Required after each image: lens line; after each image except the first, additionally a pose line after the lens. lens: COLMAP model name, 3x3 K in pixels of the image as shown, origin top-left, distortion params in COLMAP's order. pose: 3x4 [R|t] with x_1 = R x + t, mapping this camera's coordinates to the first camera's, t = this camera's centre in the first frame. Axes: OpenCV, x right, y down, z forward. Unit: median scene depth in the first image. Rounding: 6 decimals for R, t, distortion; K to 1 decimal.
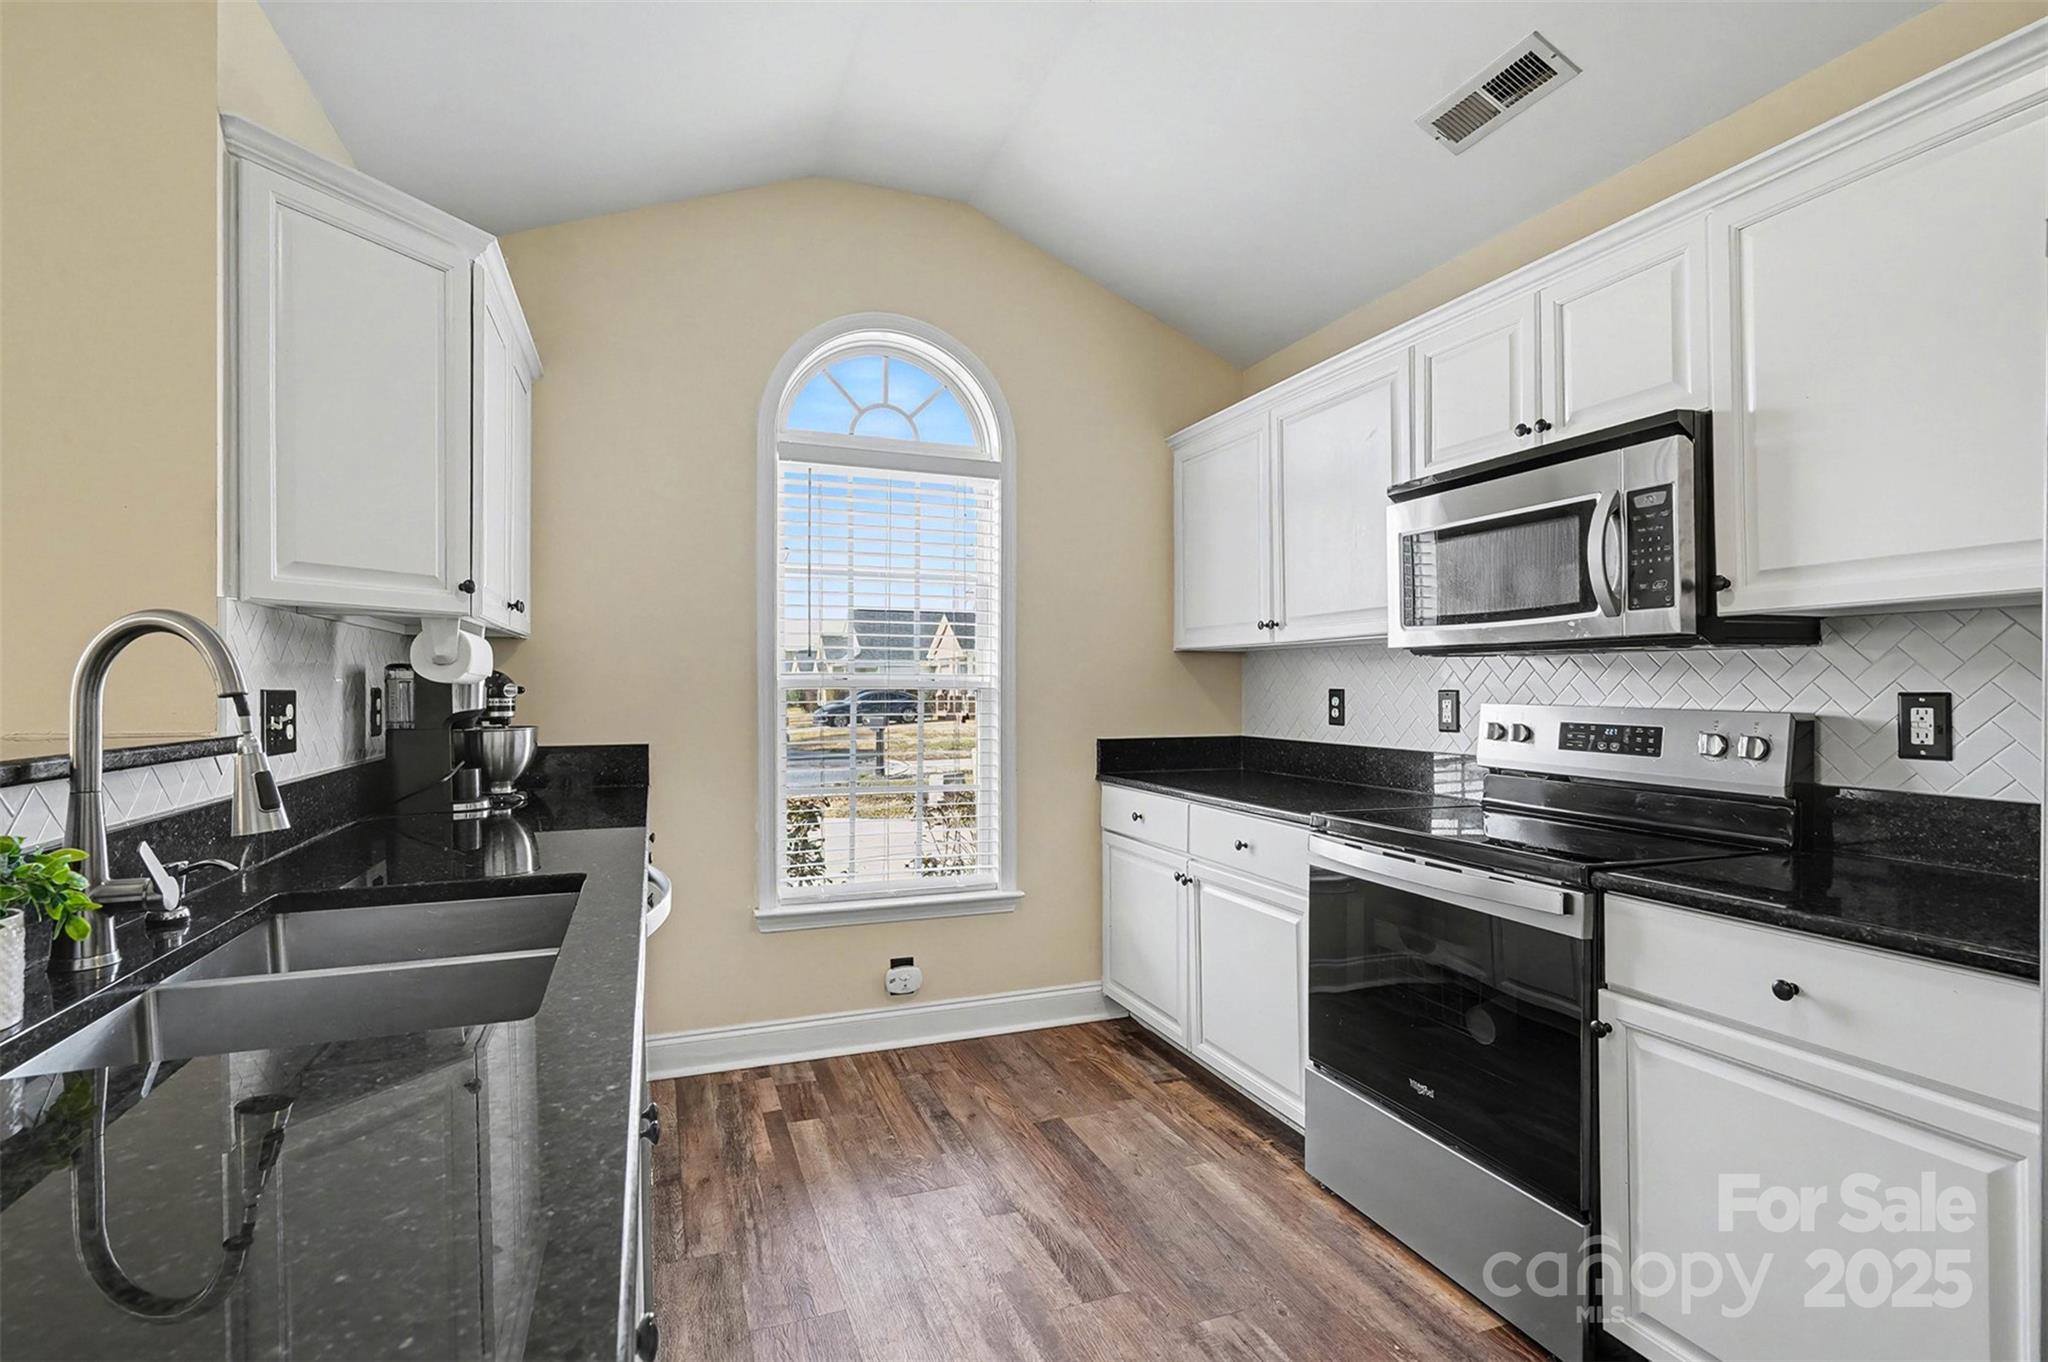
lens RADIAL K [[946.7, 0, 1022.9], [0, 946.7, 681.5], [0, 0, 1]] dist [0.000798, 0.000089]
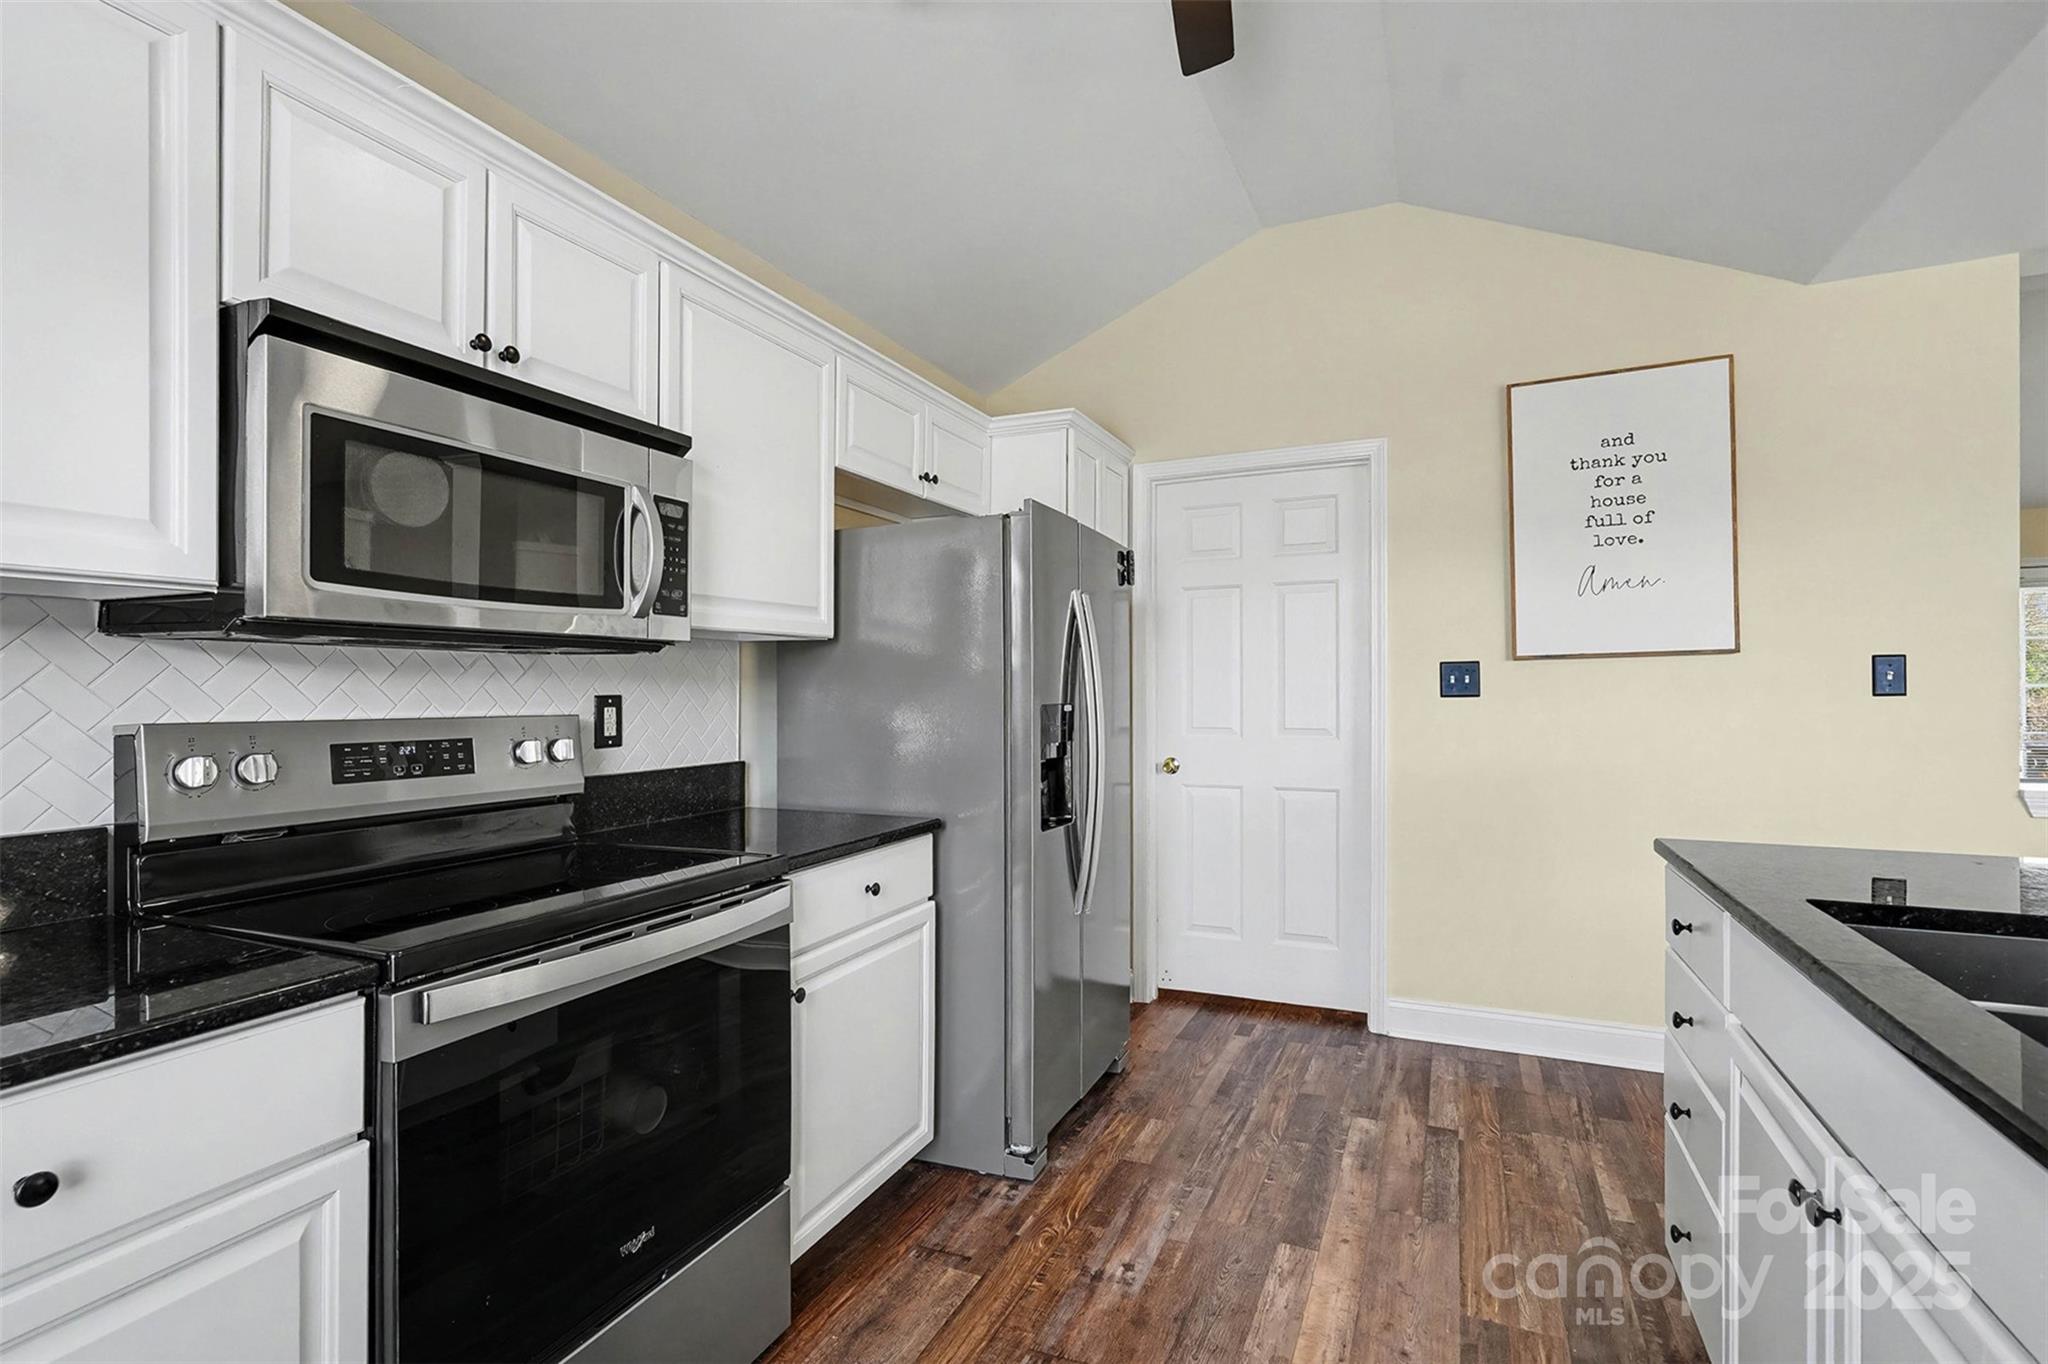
lens RADIAL K [[946.7, 0, 1019.8], [0, 946.7, 685.3], [0, 0, 1]] dist [0.000798, 0.000089]
pose [[-0.695454, 0.003939, 0.718560, -0.310900], [-0.000744, 0.999980, -0.006202, 0.005016], [-0.718571, -0.004848, -0.695437, 1.300066]]
